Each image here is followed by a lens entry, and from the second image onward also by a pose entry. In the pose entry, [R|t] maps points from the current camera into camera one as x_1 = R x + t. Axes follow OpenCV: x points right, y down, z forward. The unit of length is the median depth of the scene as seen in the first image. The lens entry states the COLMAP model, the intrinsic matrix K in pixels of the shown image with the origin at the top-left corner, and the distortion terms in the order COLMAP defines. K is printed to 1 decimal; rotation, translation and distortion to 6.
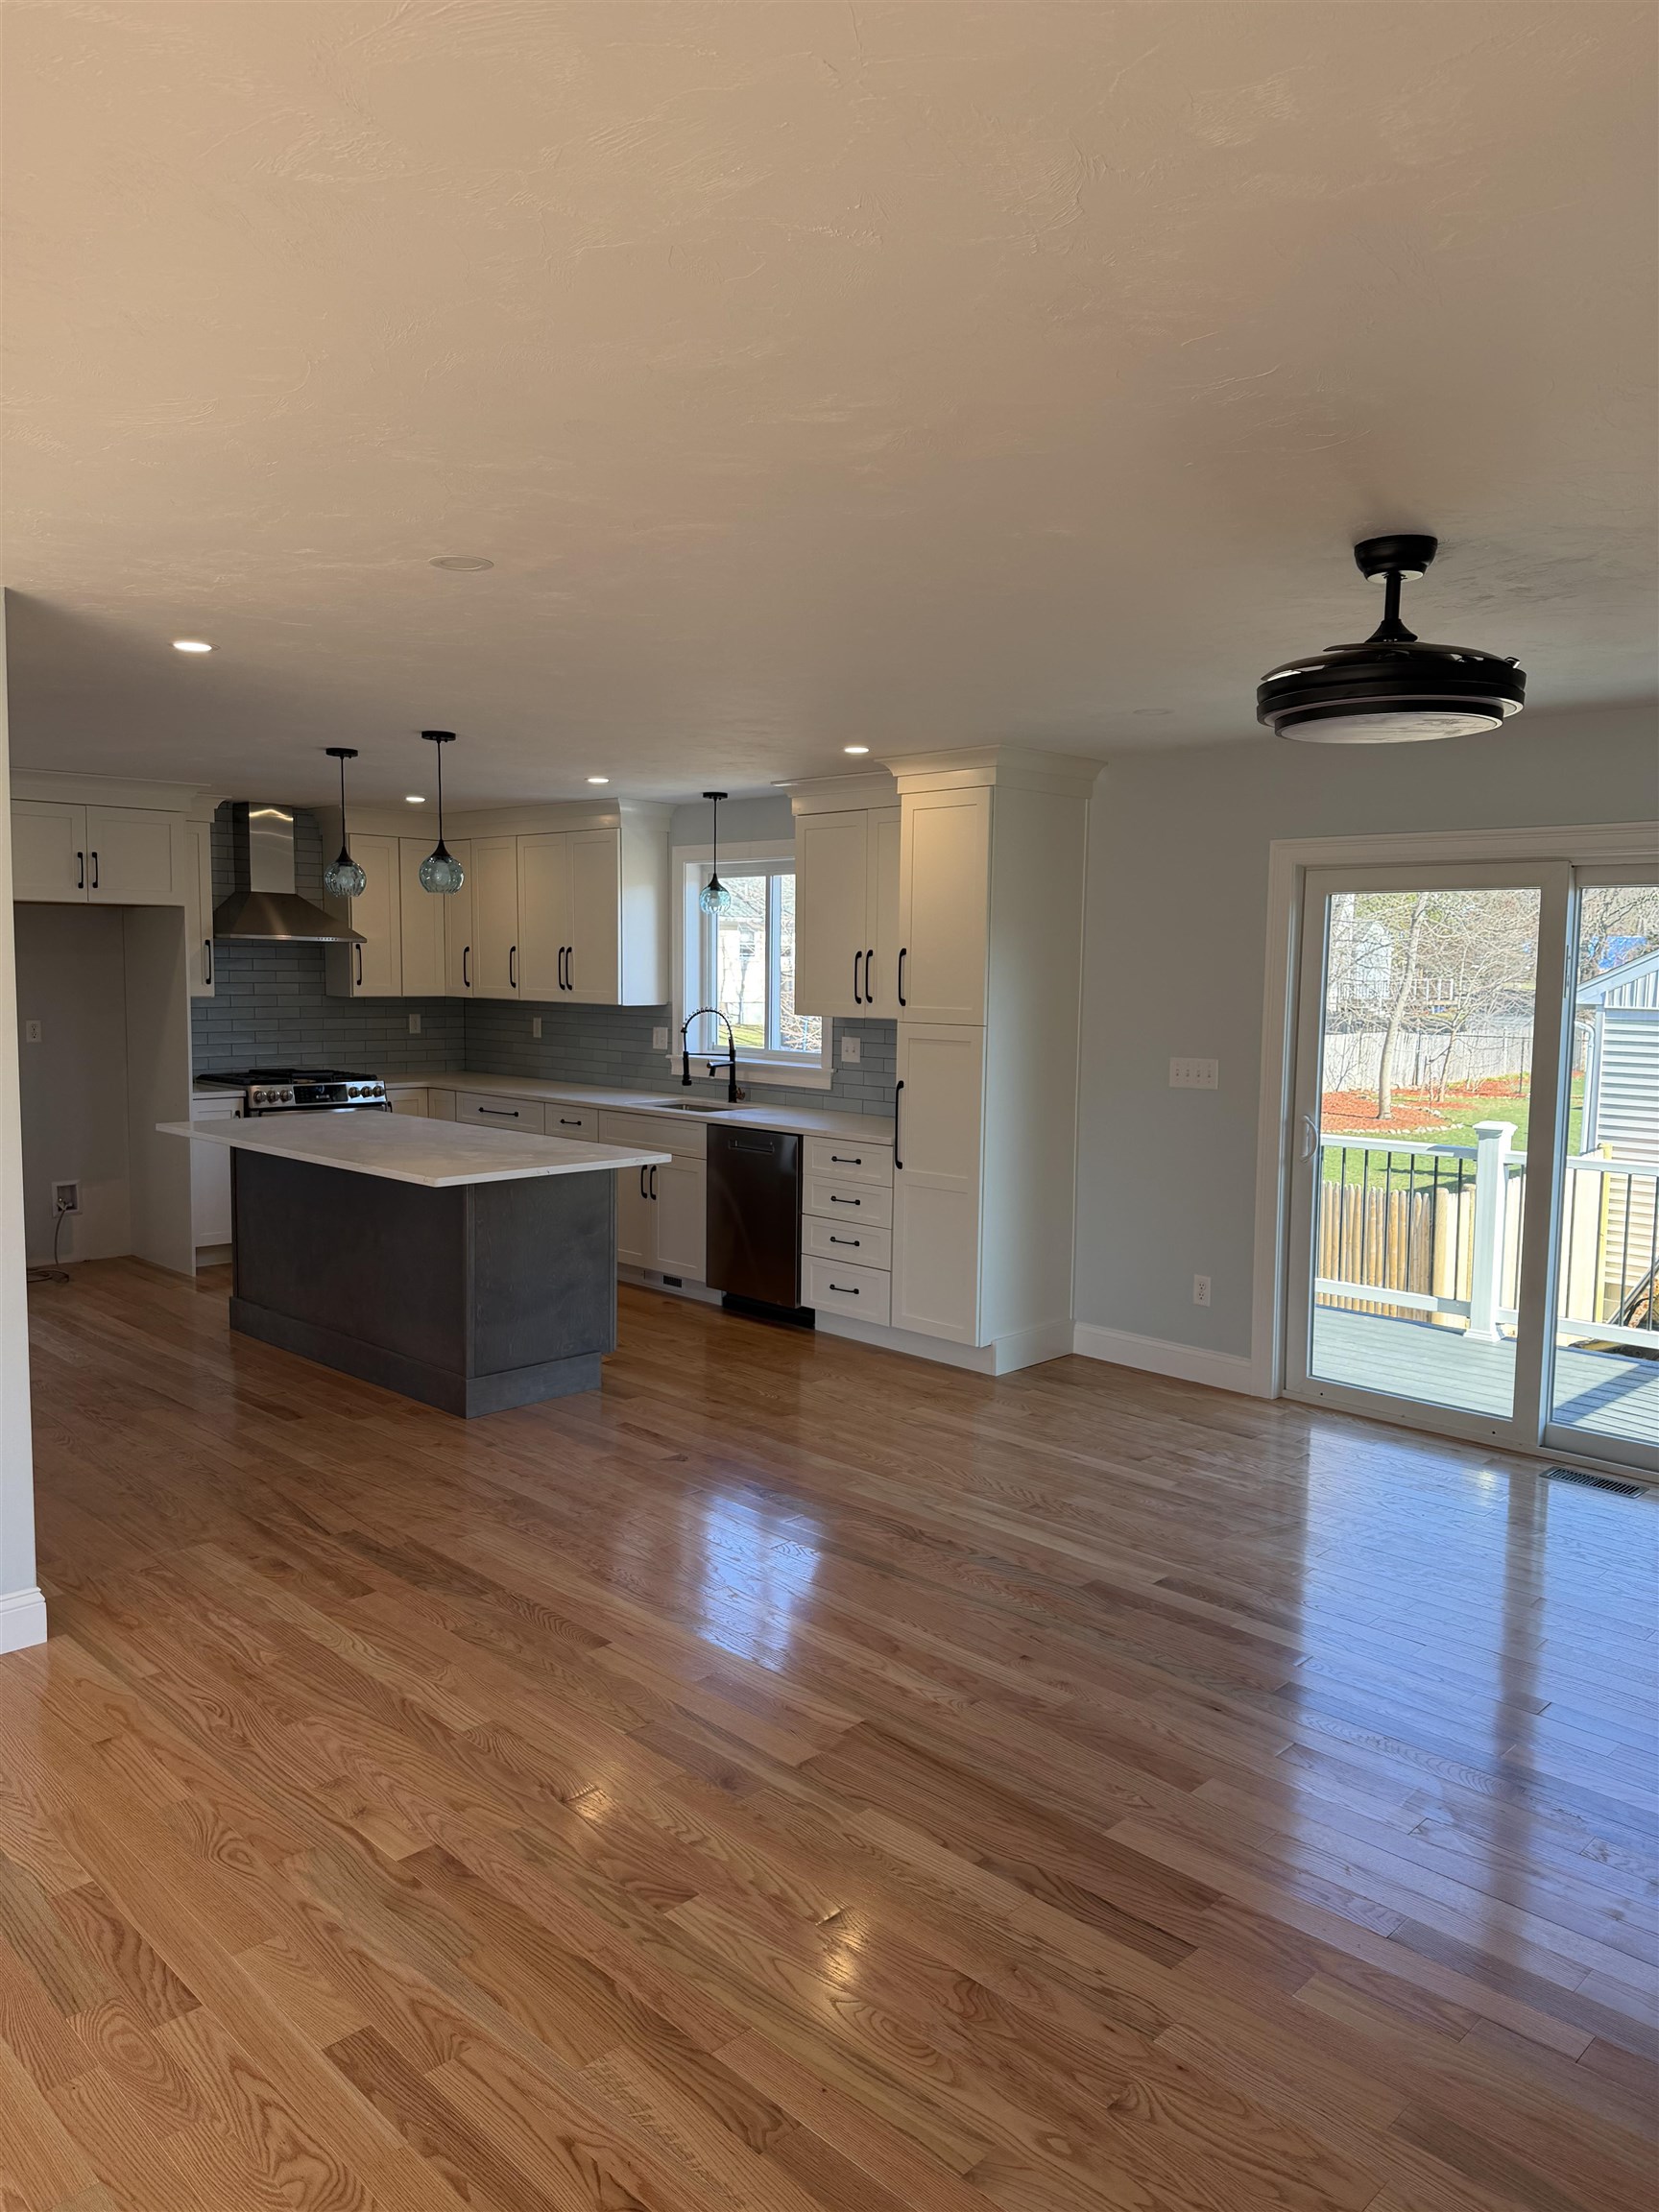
lens RADIAL K [[1541.0, 0, 815.8], [0, 1541.0, 1099.8], [0, 0, 1]] dist [0.059727, -0.076776]
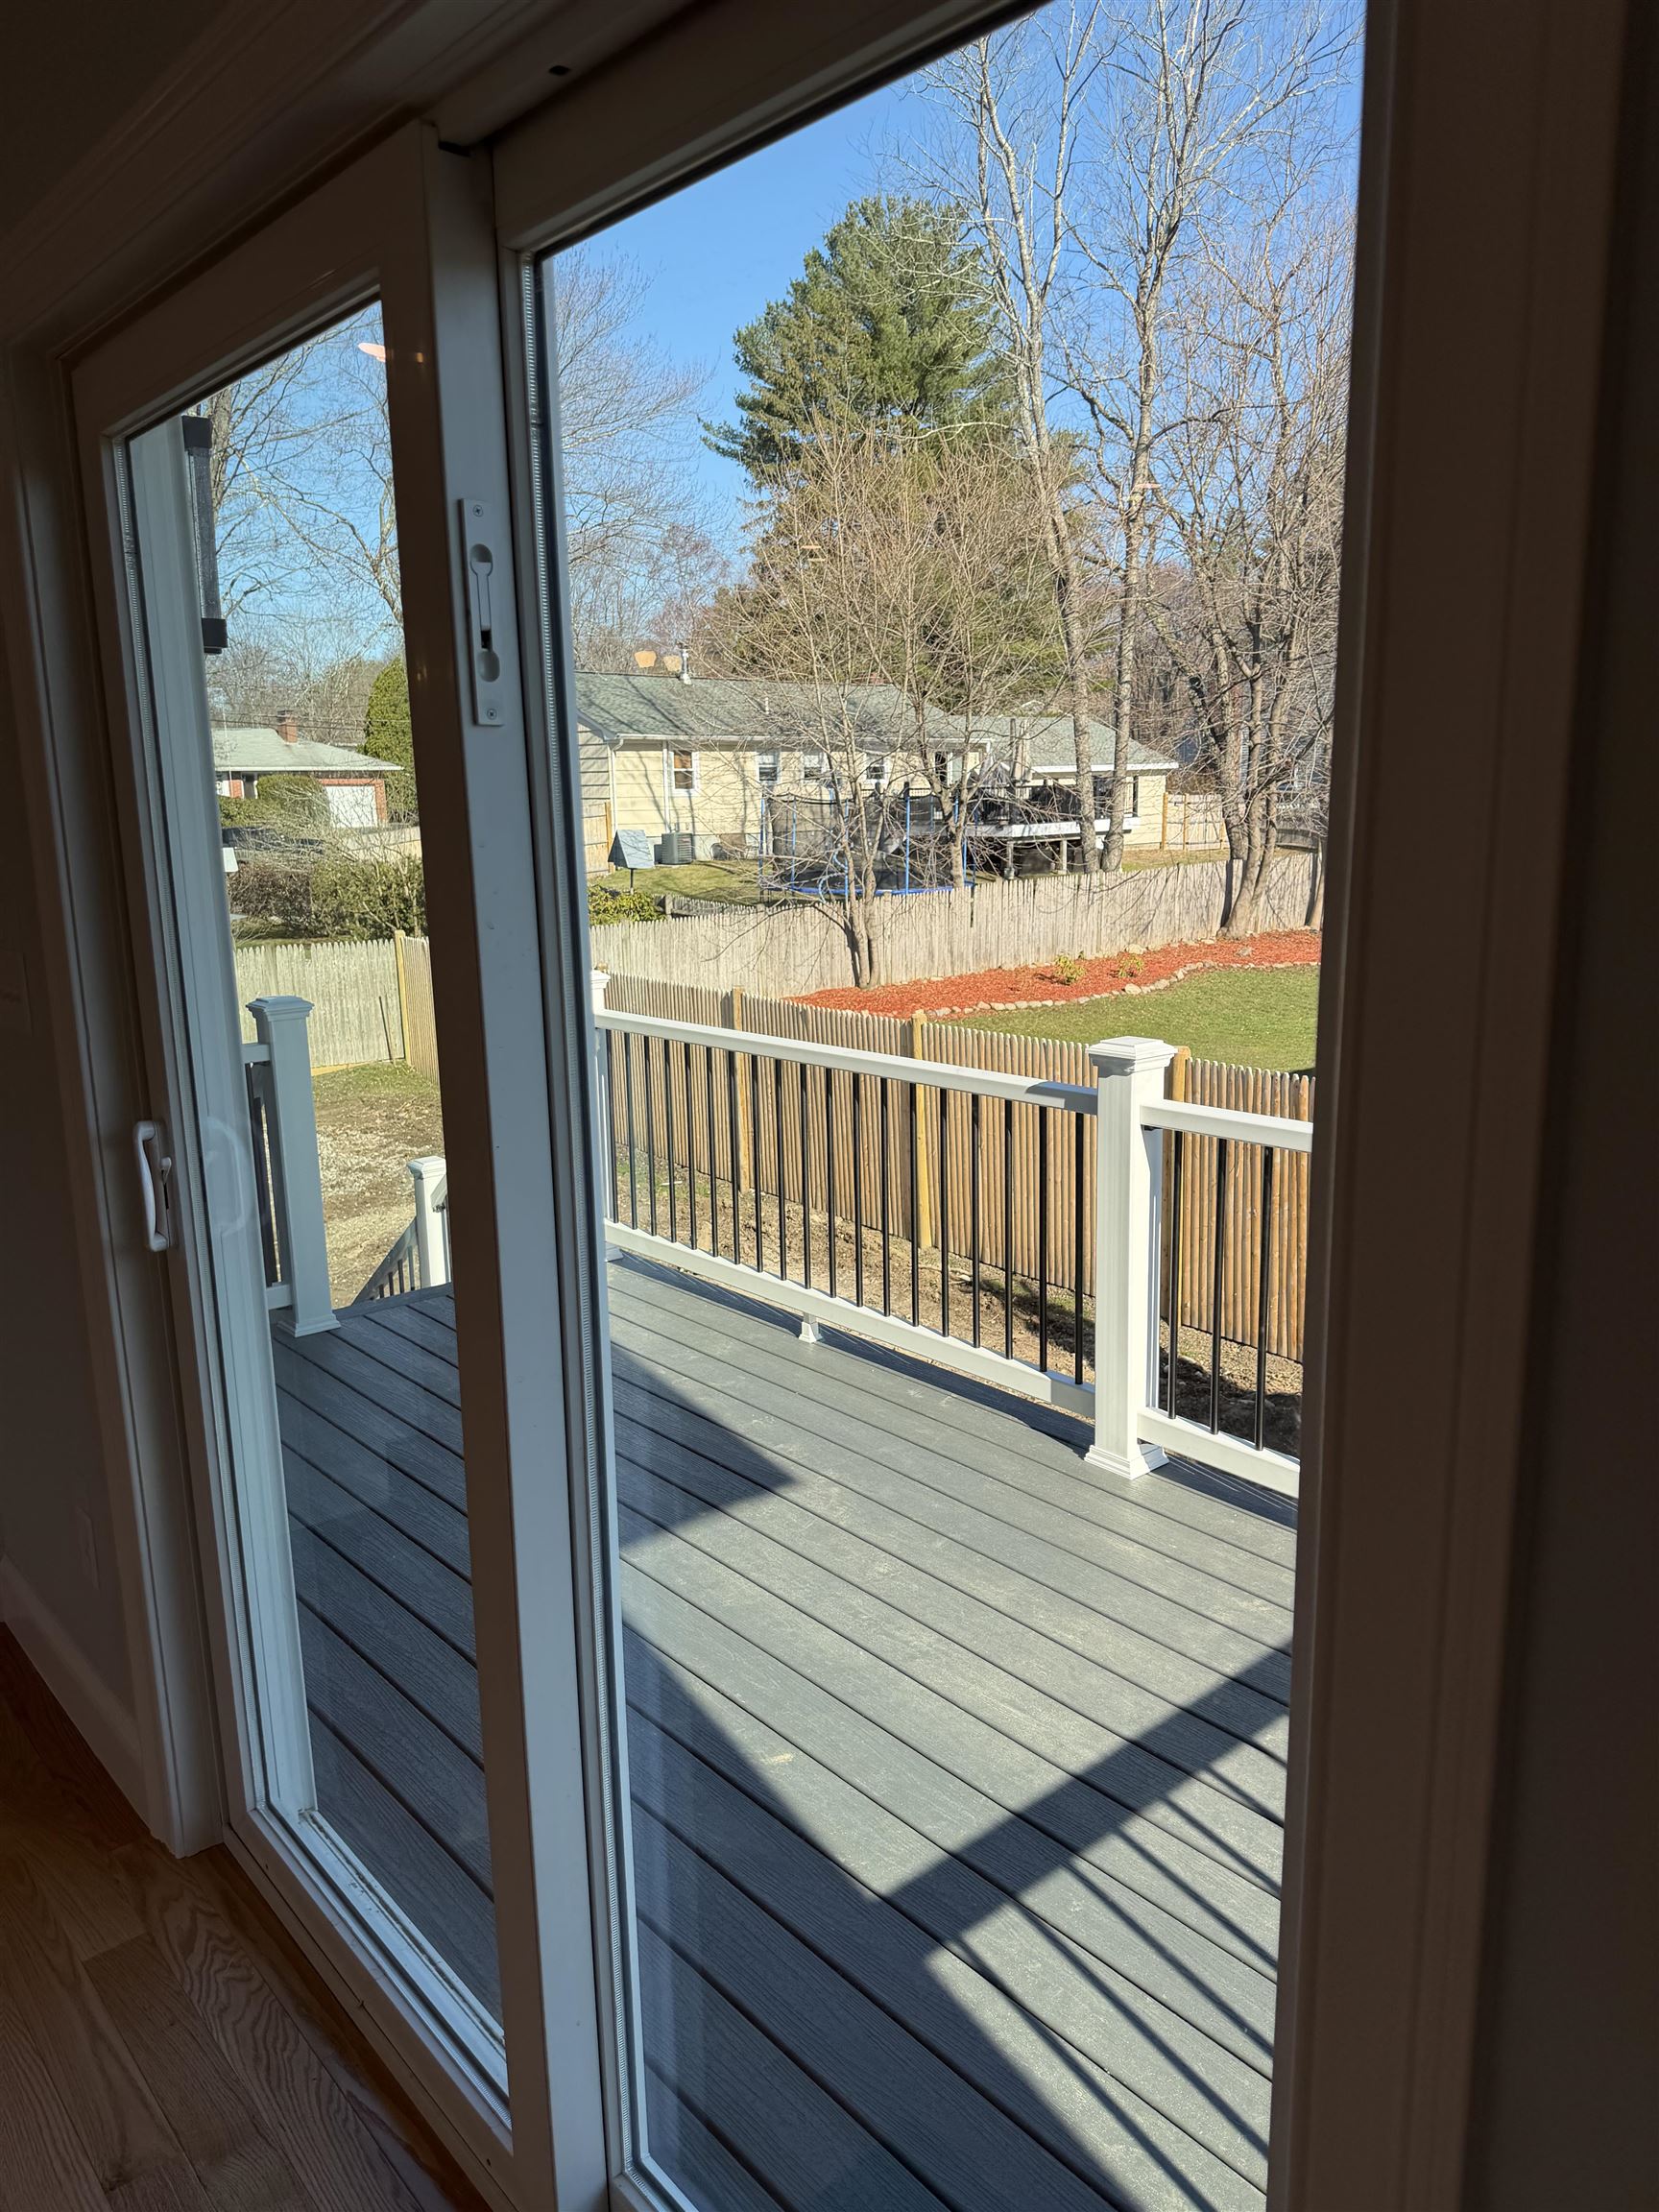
lens RADIAL K [[1545.5, 0, 834.0], [0, 1545.5, 1101.0], [0, 0, 1]] dist [0.128437, -0.285962]
pose [[0.997433, -0.018391, -0.069201, 0.628449], [0.025834, 0.993788, 0.108251, -0.035296], [0.066781, -0.109761, 0.991712, 0.860258]]
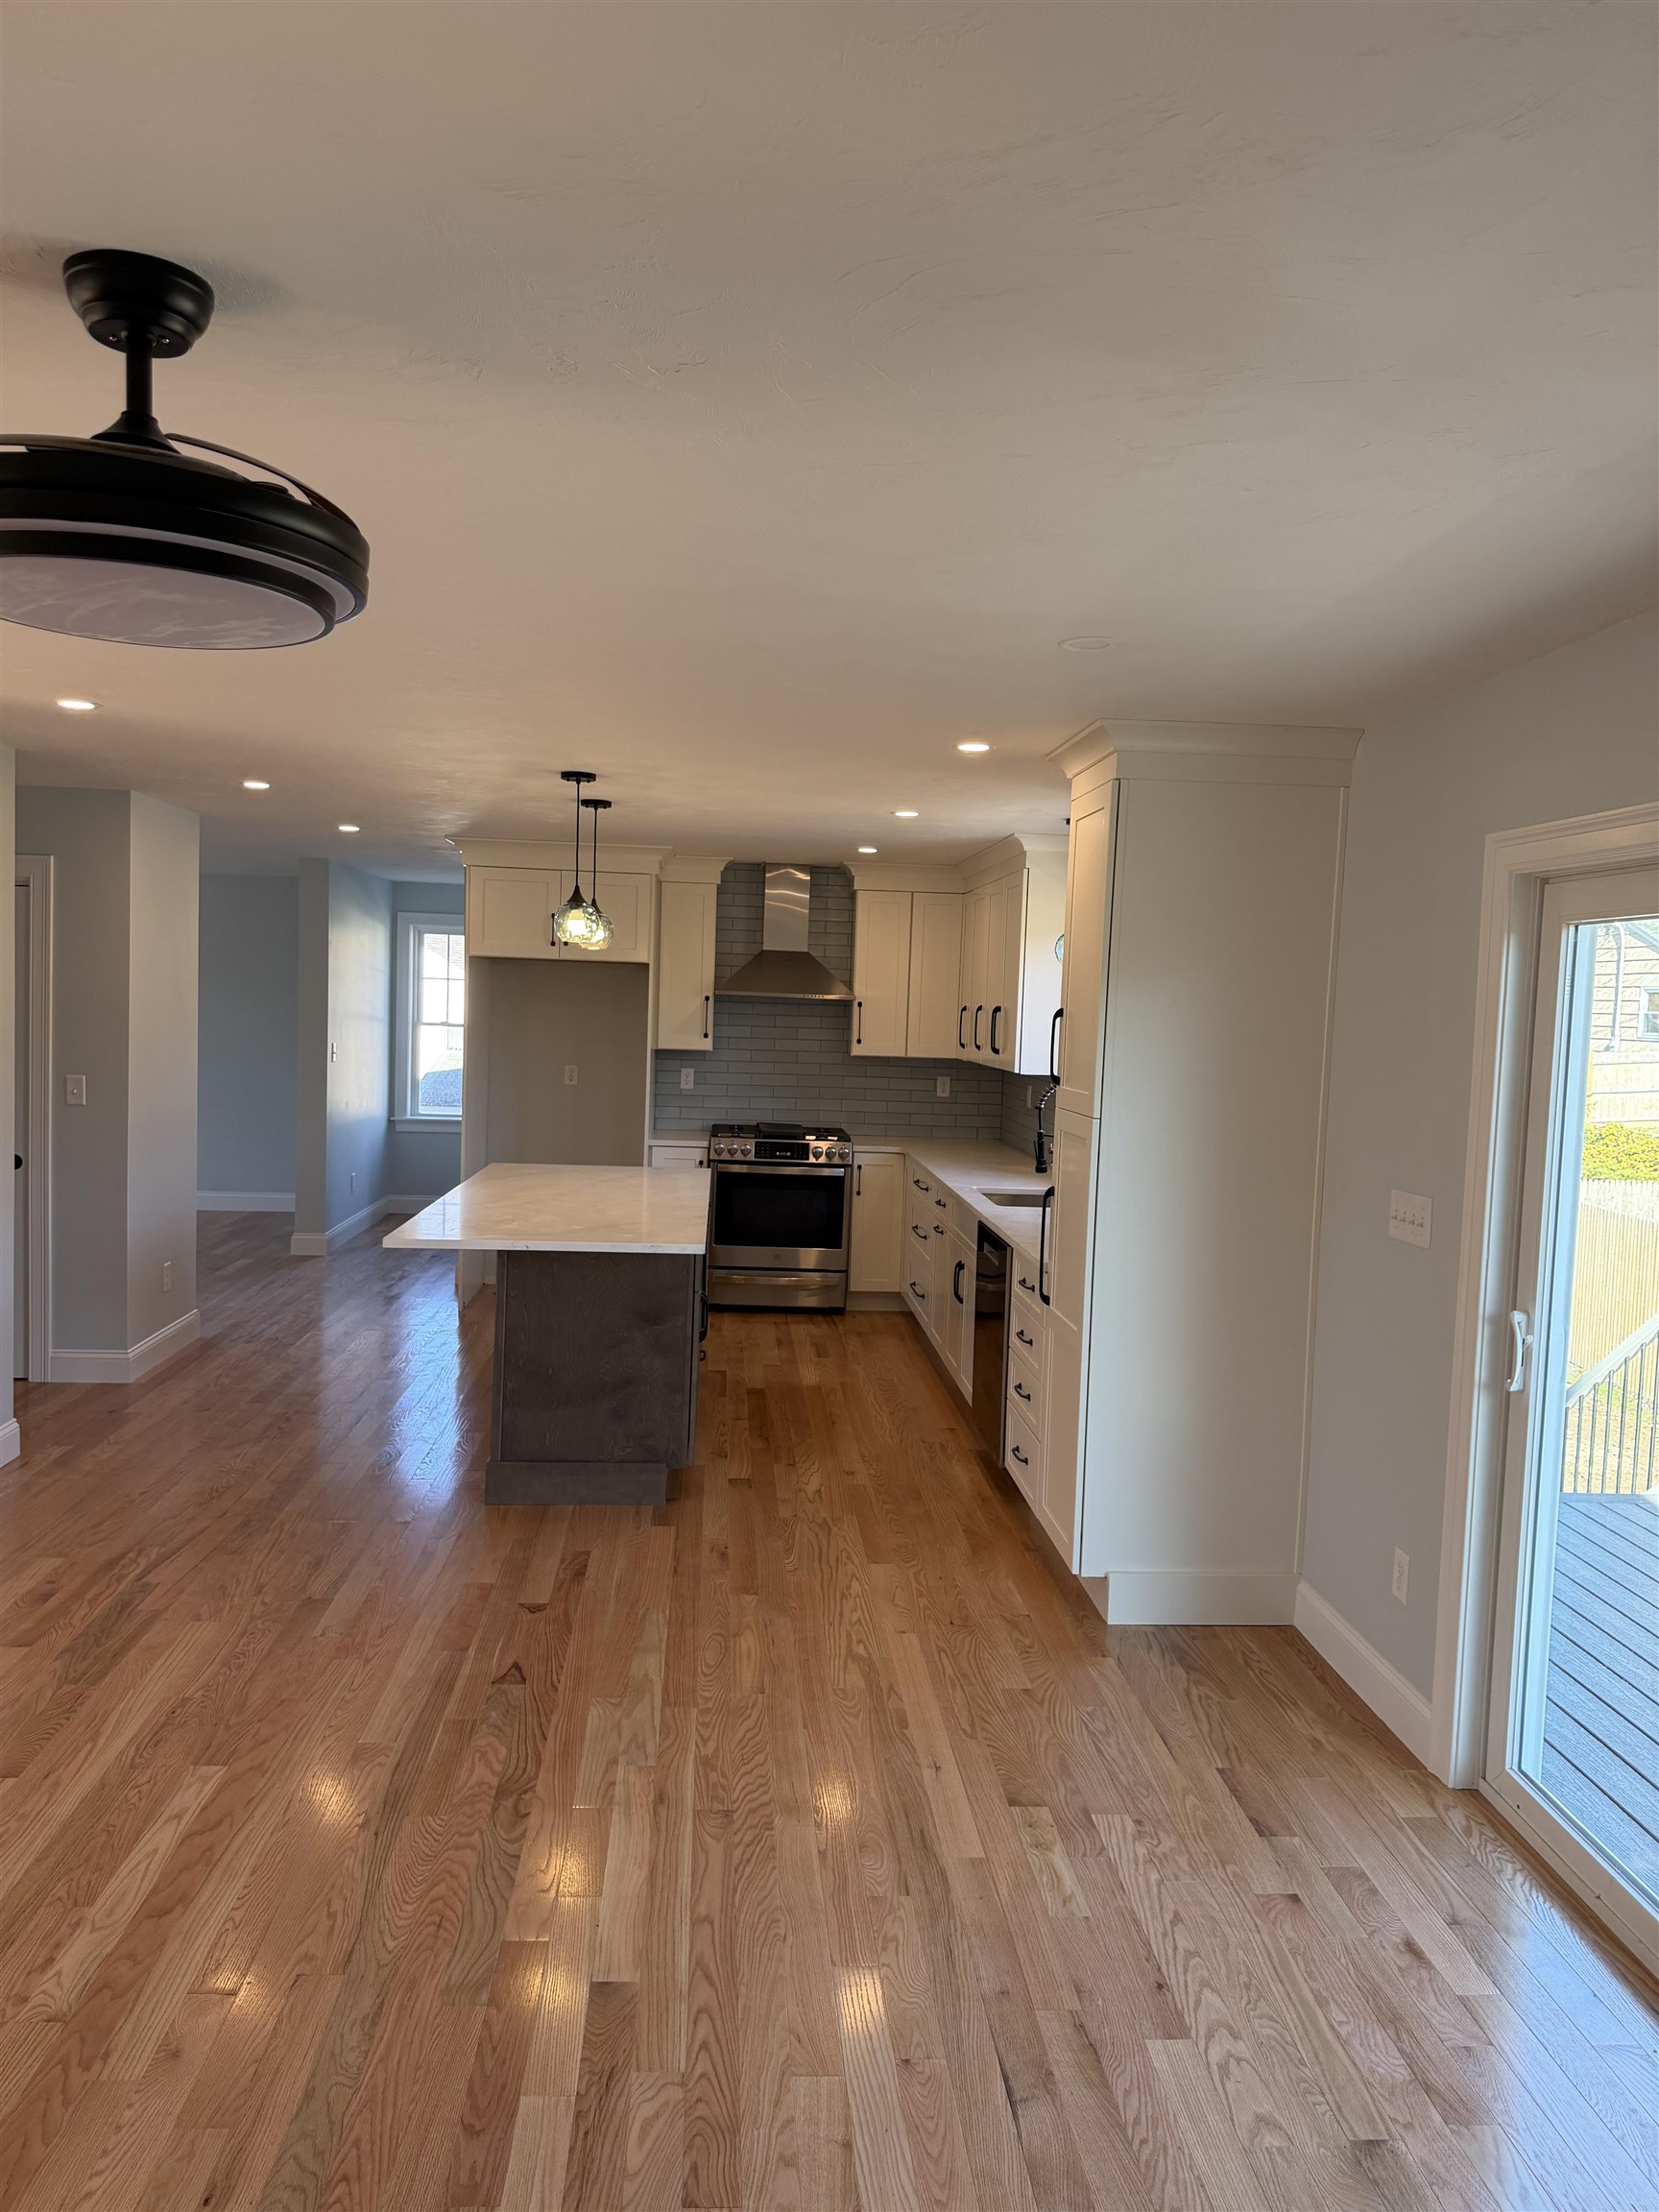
lens RADIAL K [[1533.5, 0, 828.4], [0, 1533.5, 1101.3], [0, 0, 1]] dist [0.133282, -0.242728]
pose [[0.753599, 0.056383, -0.654911, 0.634170], [-0.084276, 0.996380, -0.011195, -0.049788], [0.651909, 0.063630, 0.755623, 0.502672]]
